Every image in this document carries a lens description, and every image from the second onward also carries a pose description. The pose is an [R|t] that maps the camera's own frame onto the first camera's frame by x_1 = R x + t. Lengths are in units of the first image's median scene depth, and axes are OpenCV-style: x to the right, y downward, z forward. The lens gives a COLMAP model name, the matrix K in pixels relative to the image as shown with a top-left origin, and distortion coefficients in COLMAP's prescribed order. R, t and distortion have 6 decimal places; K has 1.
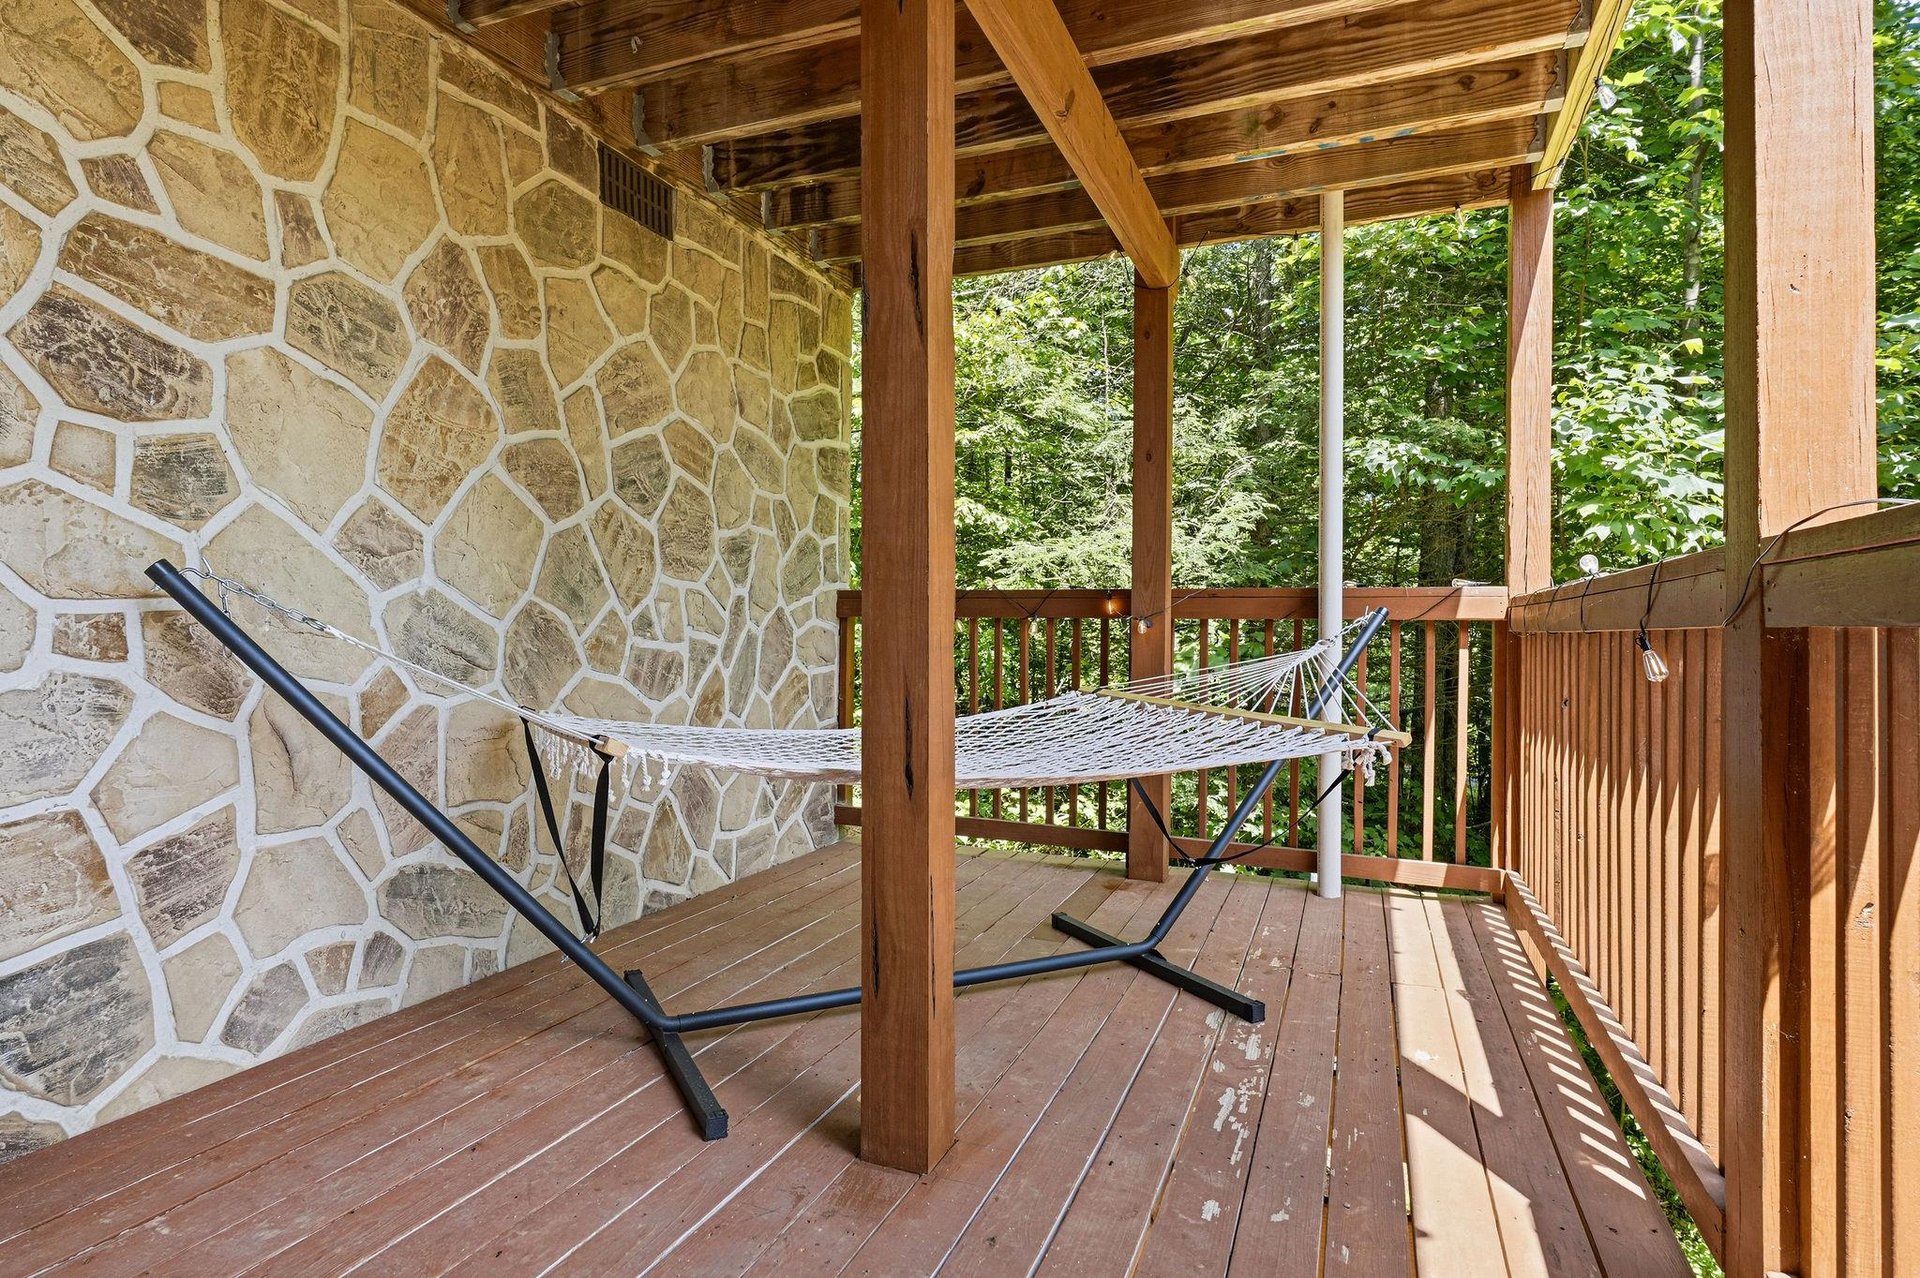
lens RADIAL K [[986.8, 0, 960.0], [0, 986.8, 639.0], [0, 0, 1]] dist [-0.011859, 0.000370]
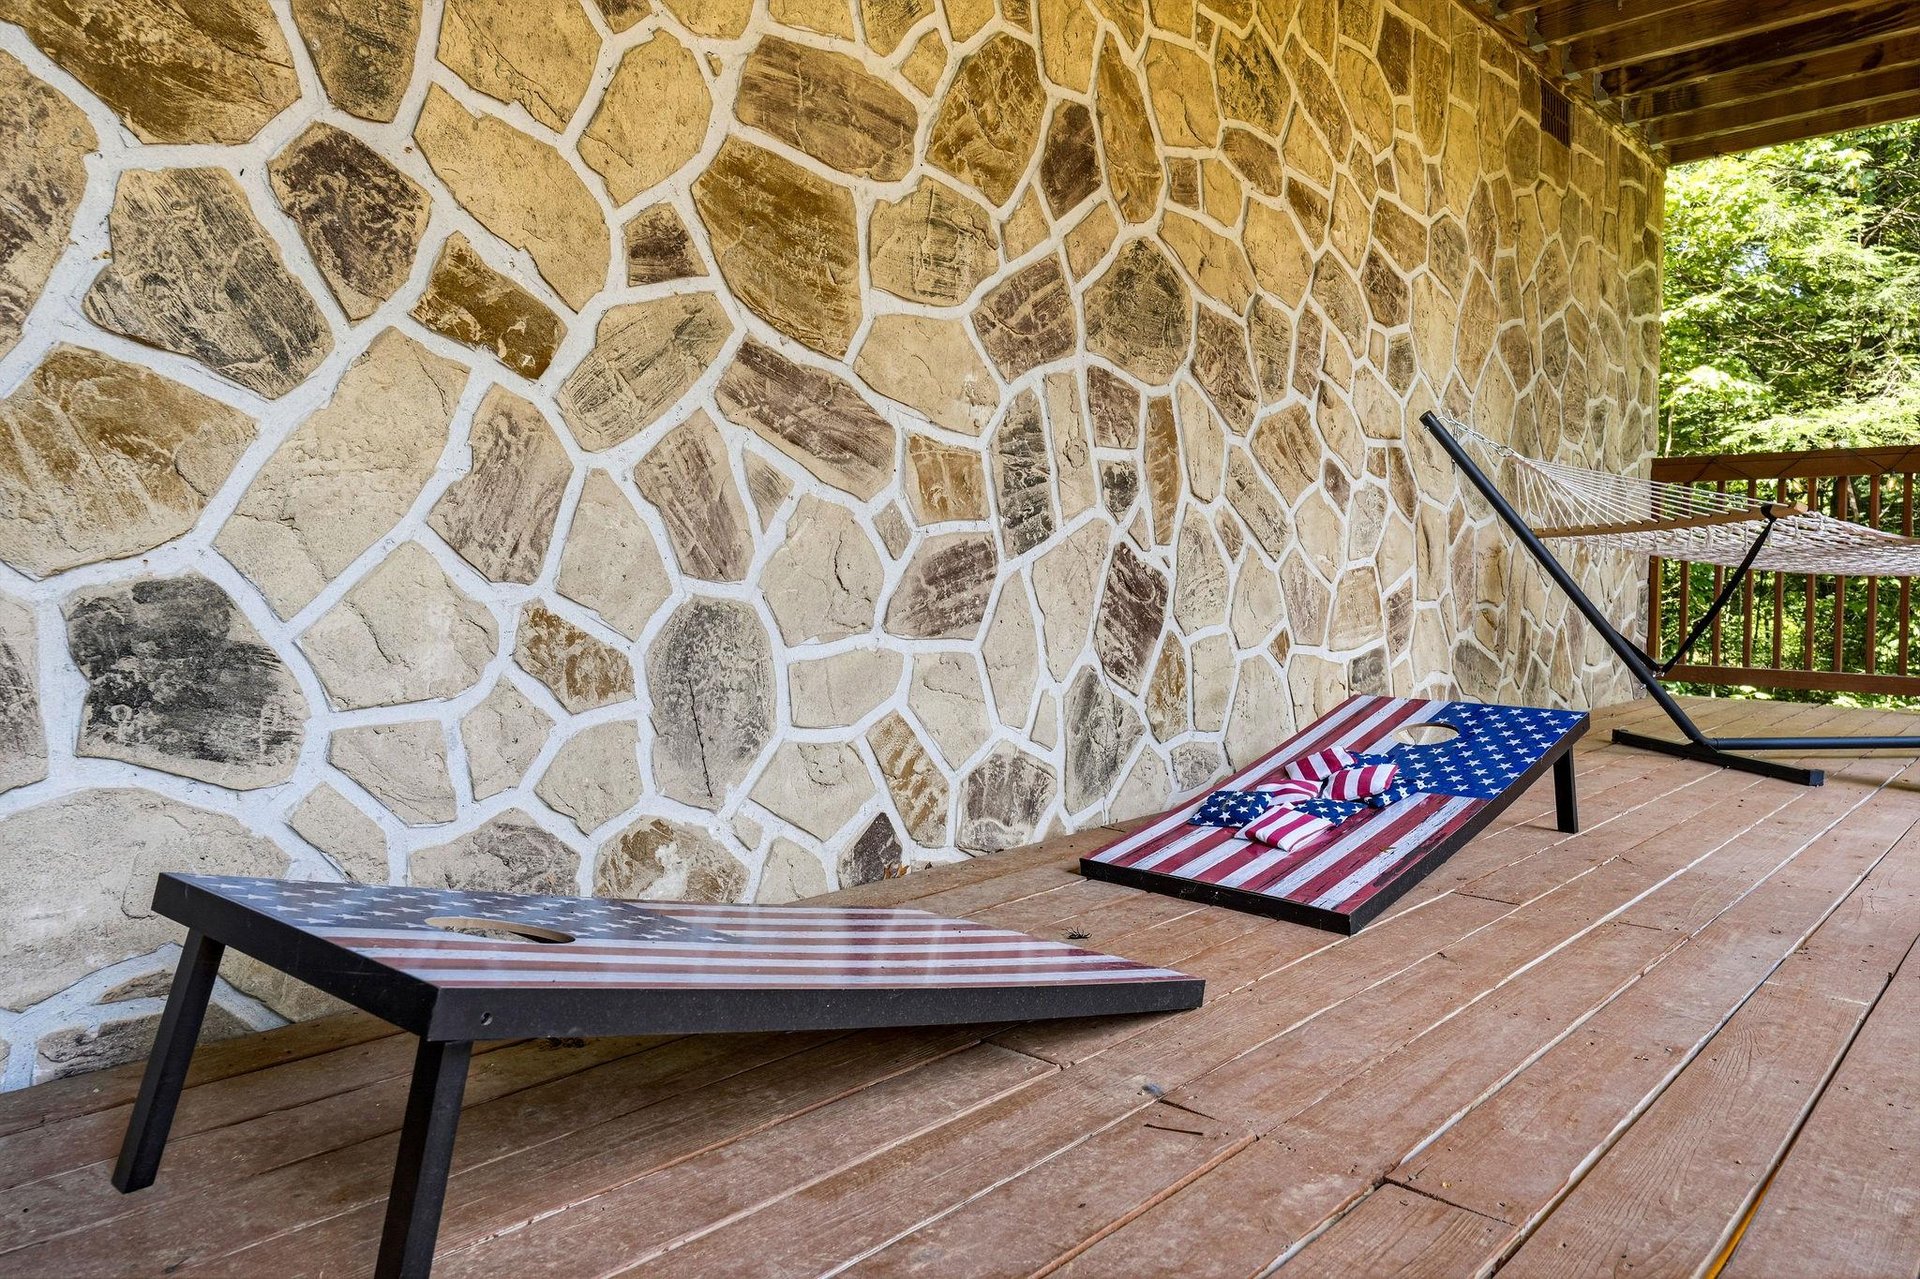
lens RADIAL K [[1247.7, 0, 1000.0], [0, 1247.7, 639.0], [0, 0, 1]] dist [0.000754, 0.003297]
pose [[0.938337, 0.006842, -0.345654, -0.372374], [0.006896, 0.999235, 0.038501, 0.102881], [0.345653, -0.038511, 0.937572, -0.582221]]
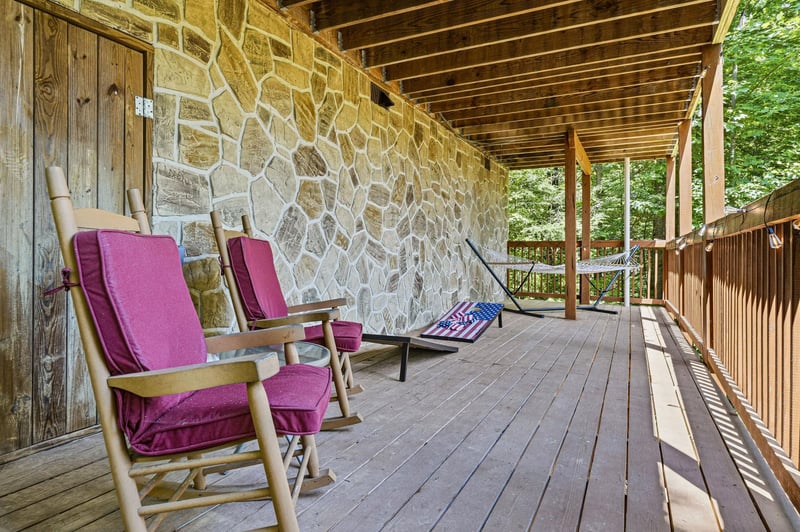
lens RADIAL K [[479.9, 0, 402.1], [0, 479.9, 256.3], [0, 0, 1]] dist [0.002312, 0.000331]
pose [[0.997909, -0.004023, -0.064506, -0.526109], [0.003570, 0.999968, -0.007121, 0.035793], [0.064533, 0.006876, 0.997892, -1.305892]]
